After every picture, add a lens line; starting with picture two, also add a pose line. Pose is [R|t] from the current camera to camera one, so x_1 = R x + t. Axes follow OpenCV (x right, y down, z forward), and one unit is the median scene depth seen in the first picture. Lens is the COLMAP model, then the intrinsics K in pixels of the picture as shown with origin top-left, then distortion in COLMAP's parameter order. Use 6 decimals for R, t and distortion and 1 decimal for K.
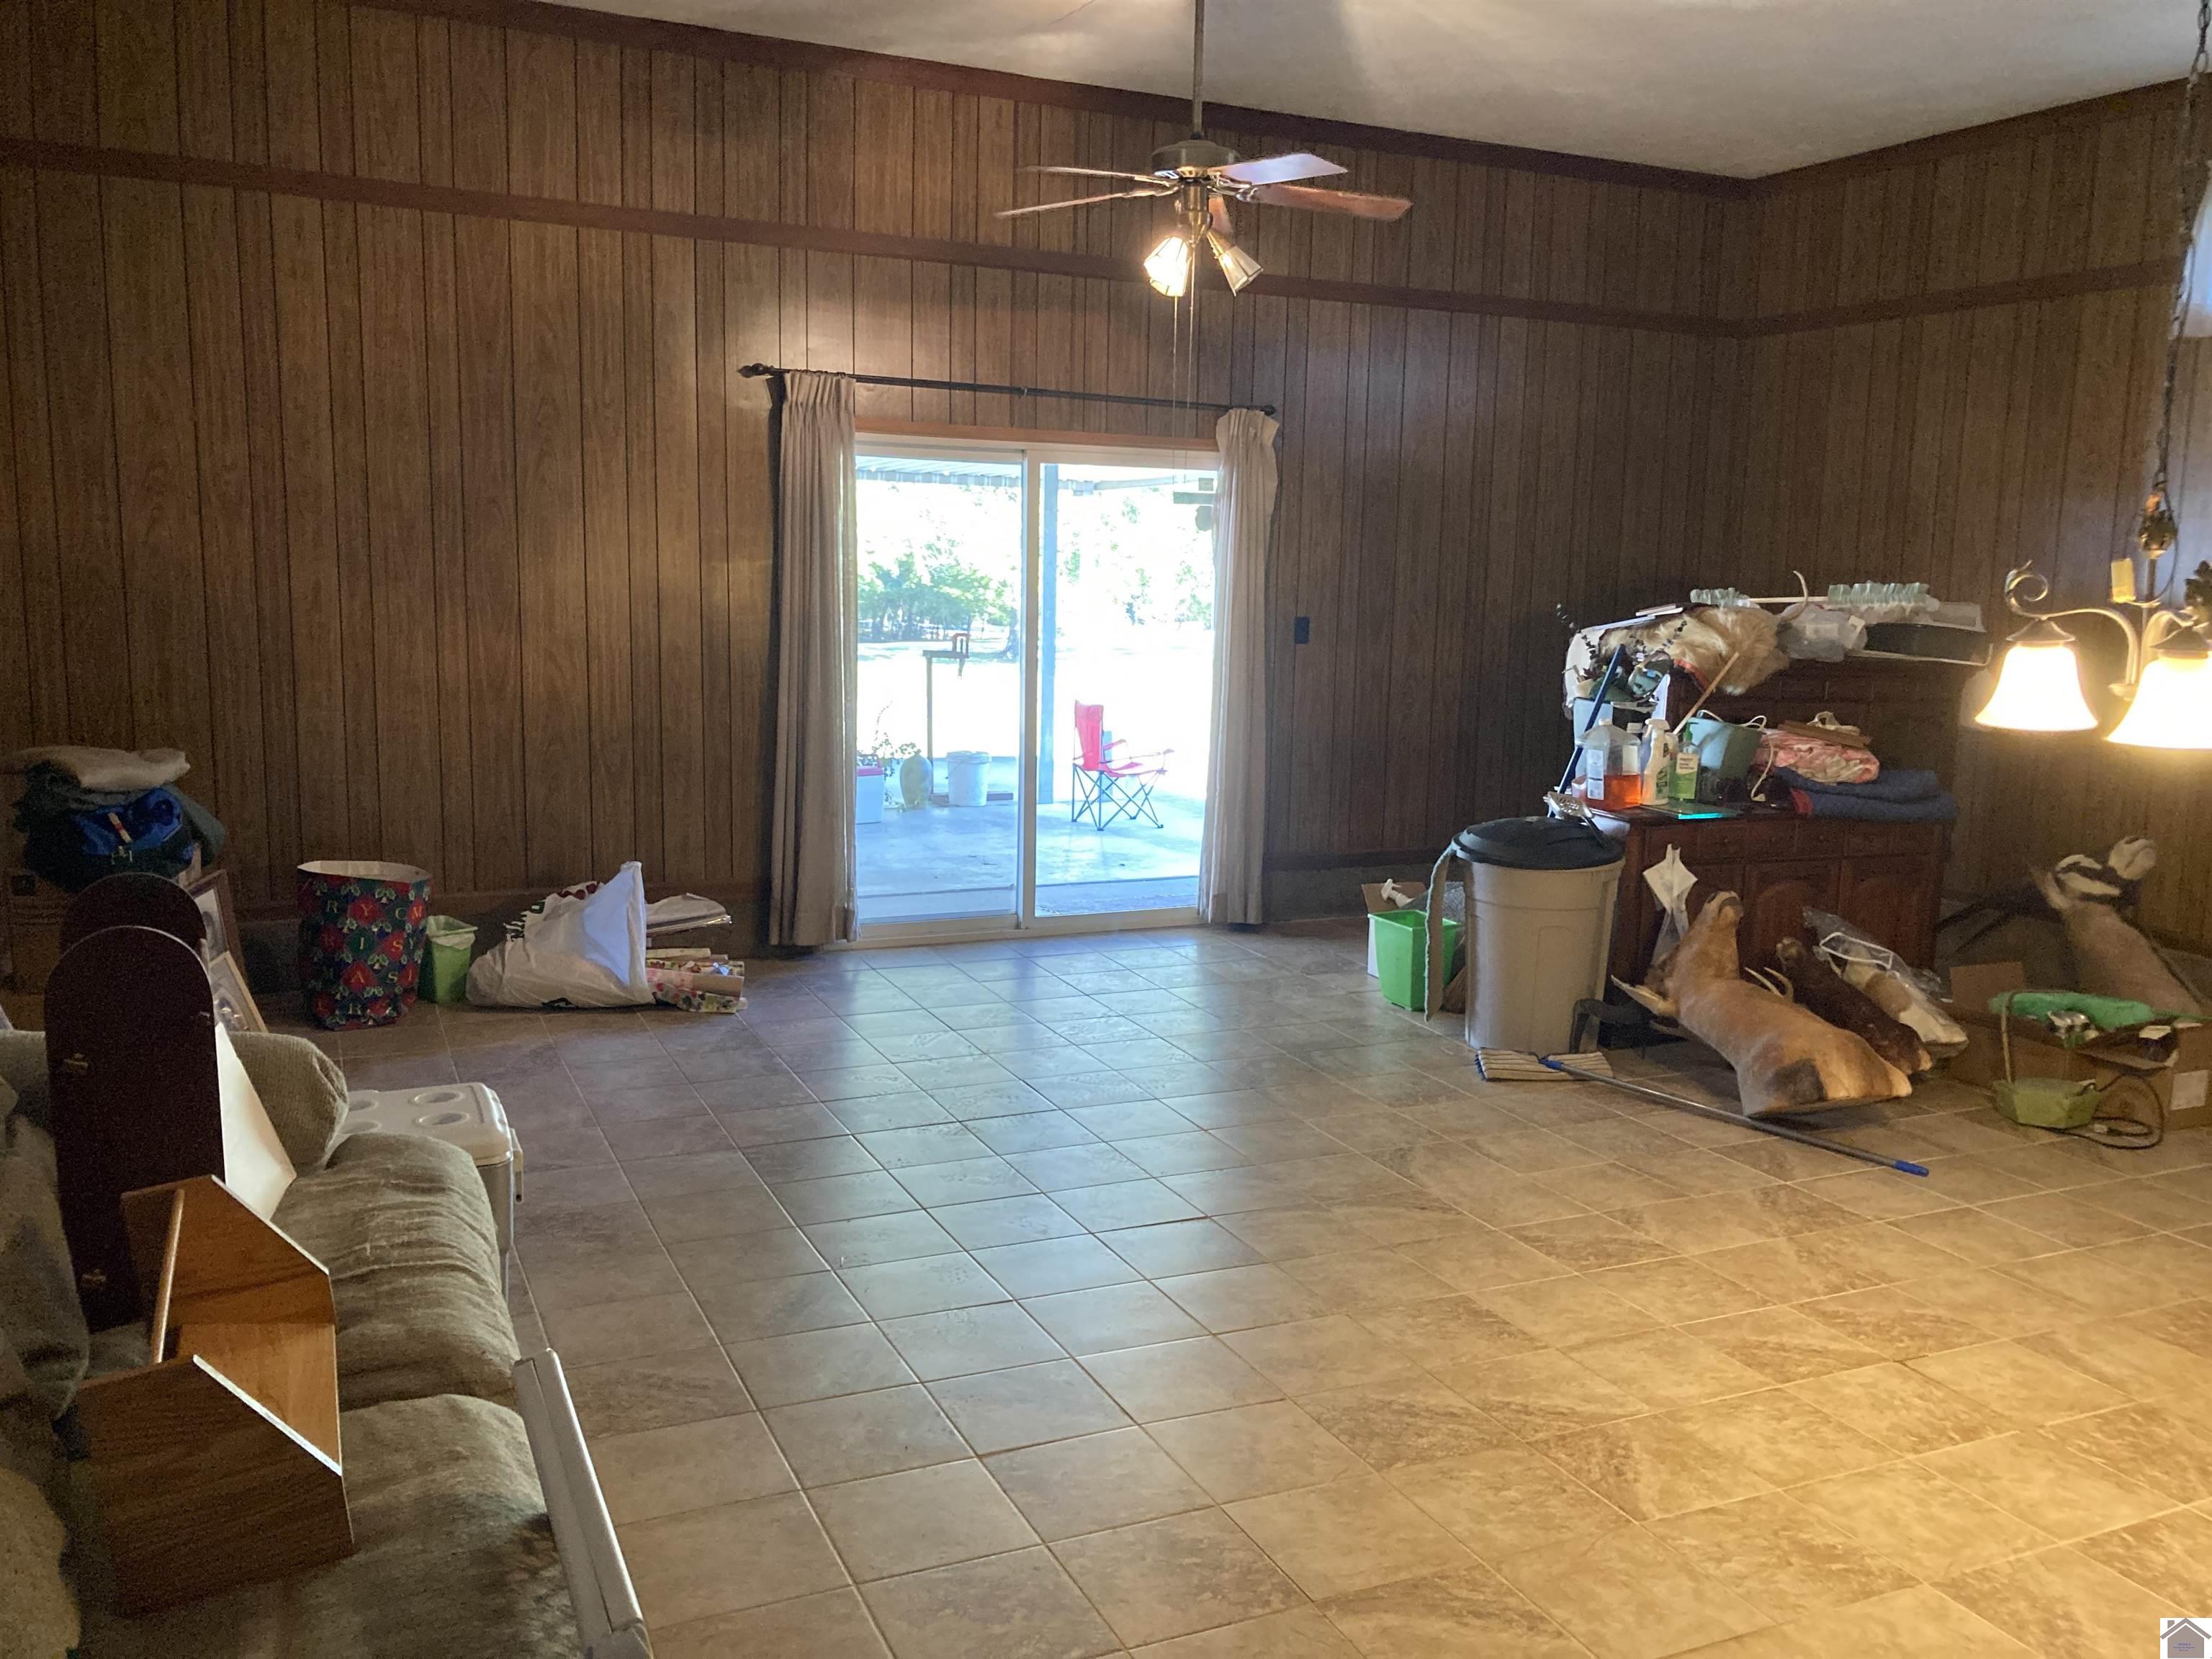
lens RADIAL K [[1835.7, 0, 1154.9], [0, 1835.7, 794.6], [0, 0, 1]] dist [0.192867, -0.256673]
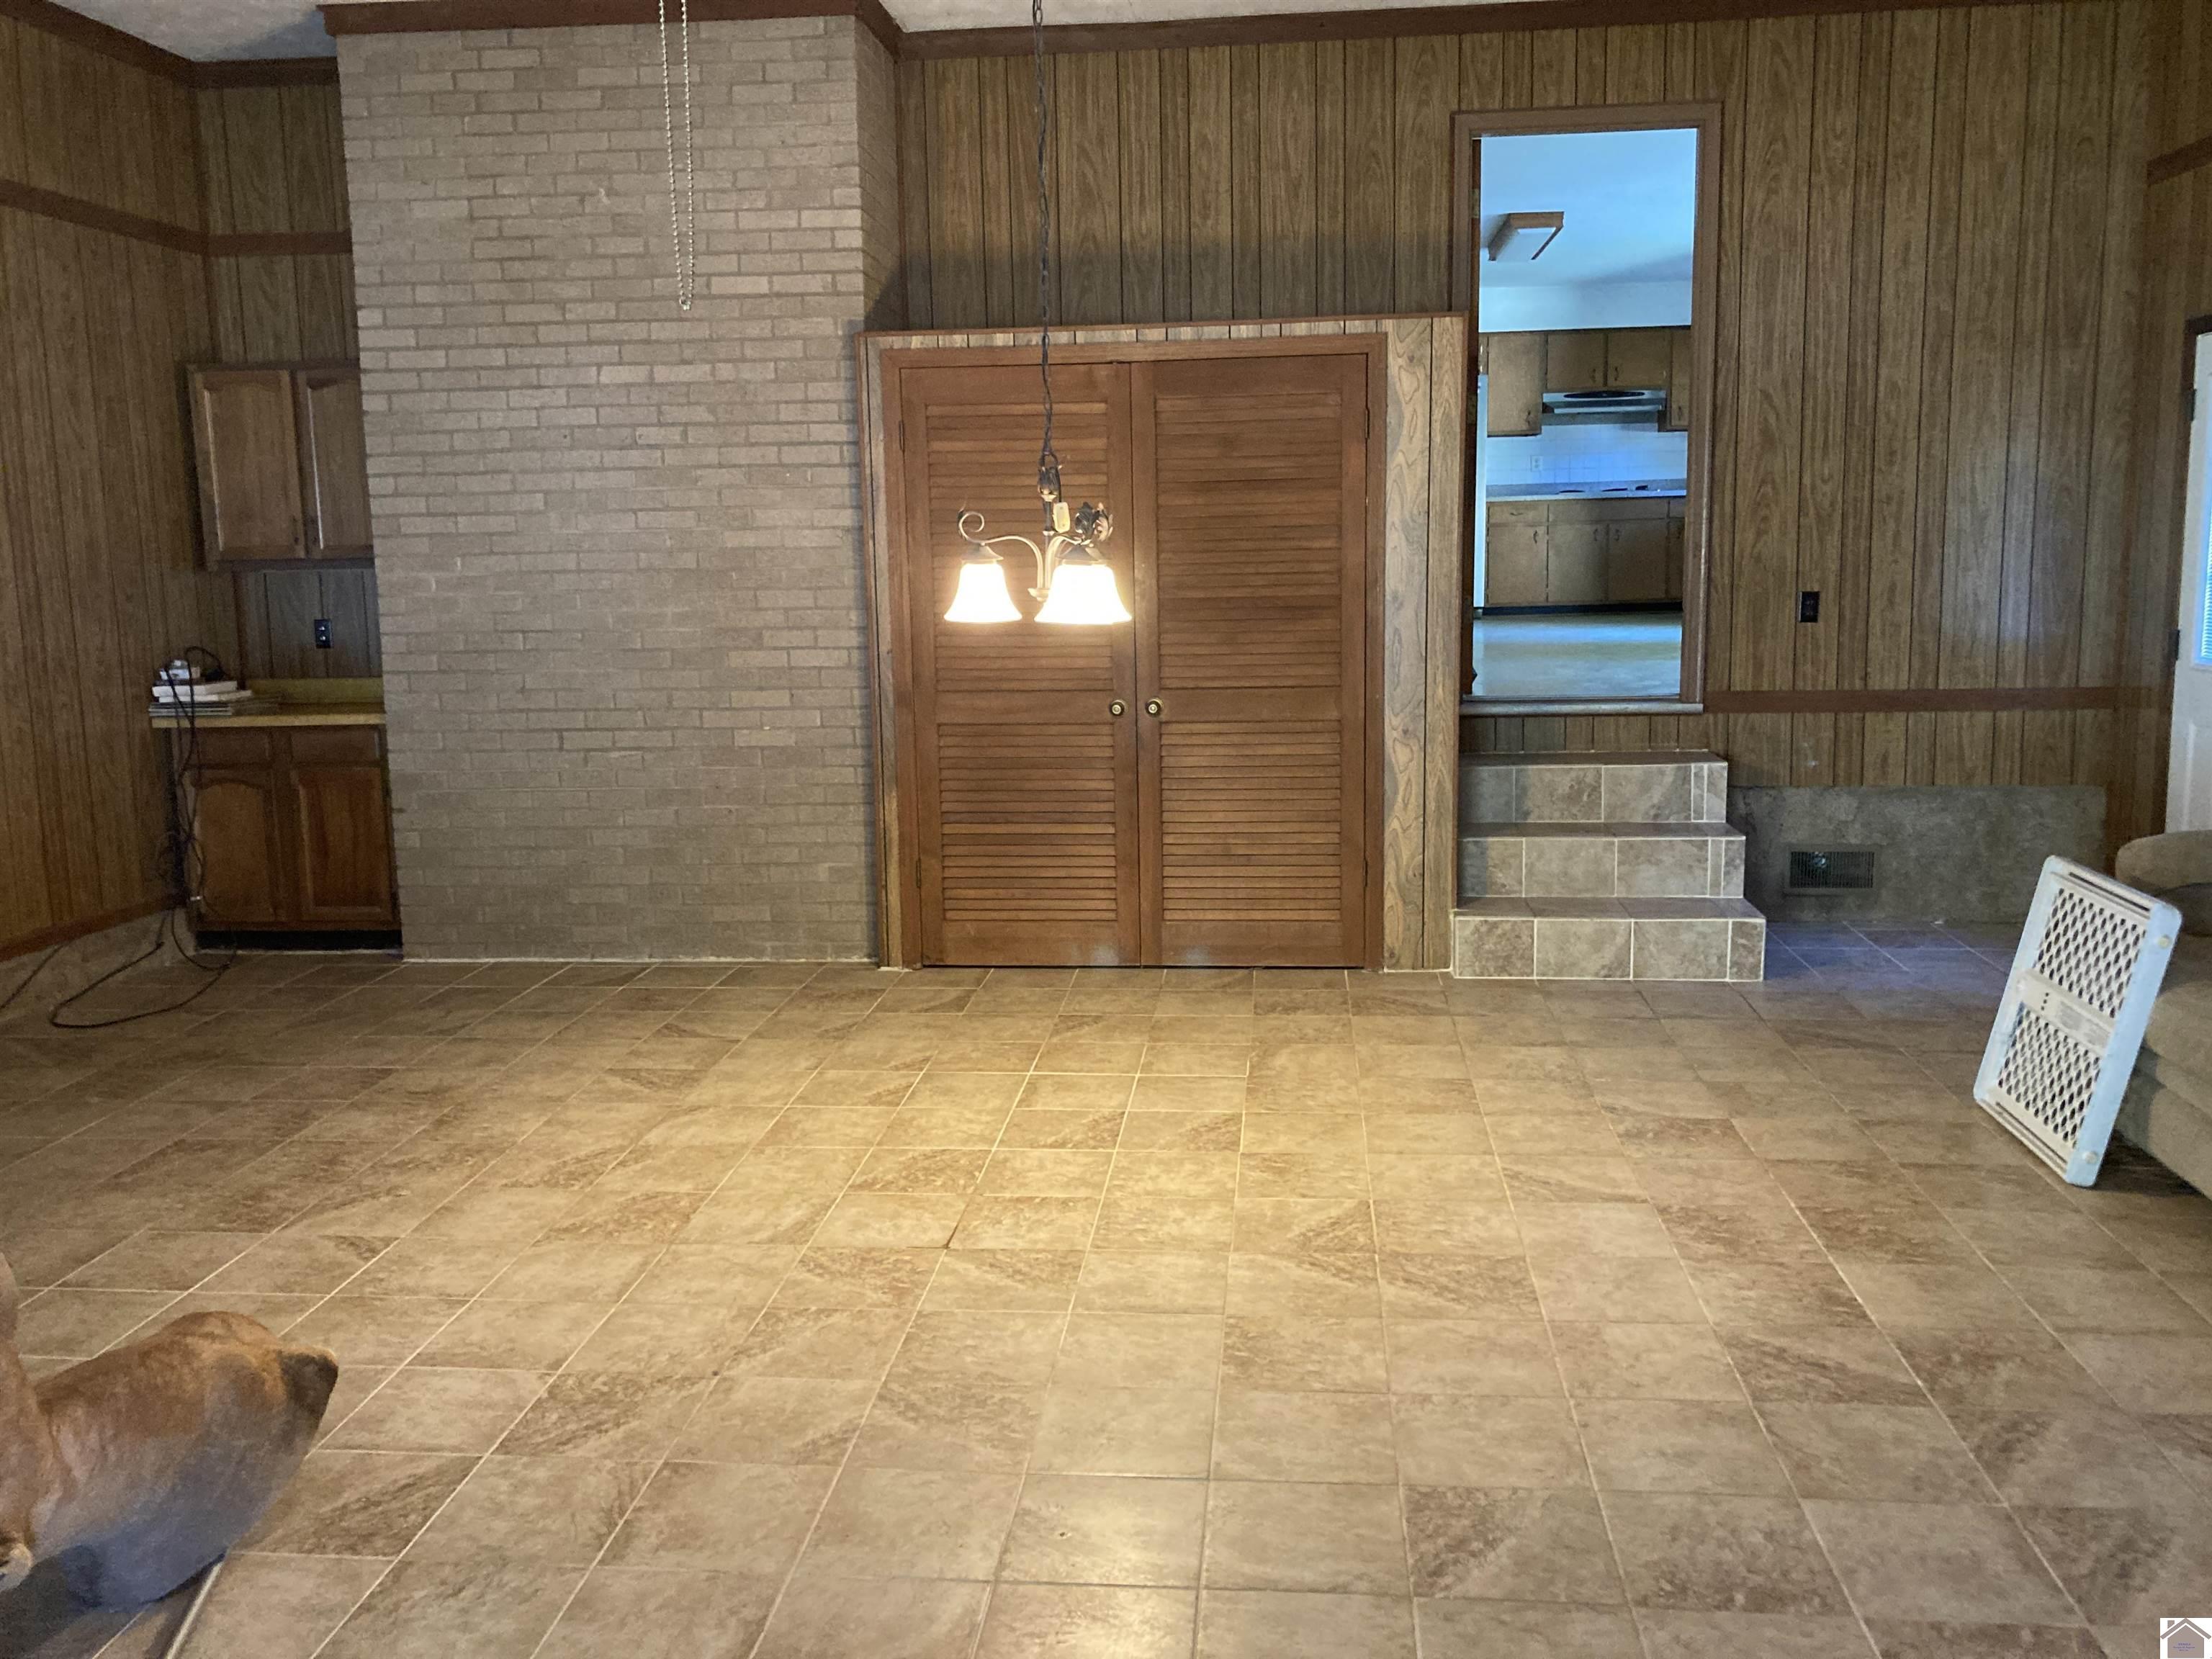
lens RADIAL K [[1835.7, 0, 1154.9], [0, 1835.7, 794.6], [0, 0, 1]] dist [0.192867, -0.256673]
pose [[-0.868303, -0.085371, 0.488633, -0.211329], [0.049683, 0.965157, 0.256913, -0.221261], [-0.493541, 0.247355, -0.833806, 1.834755]]
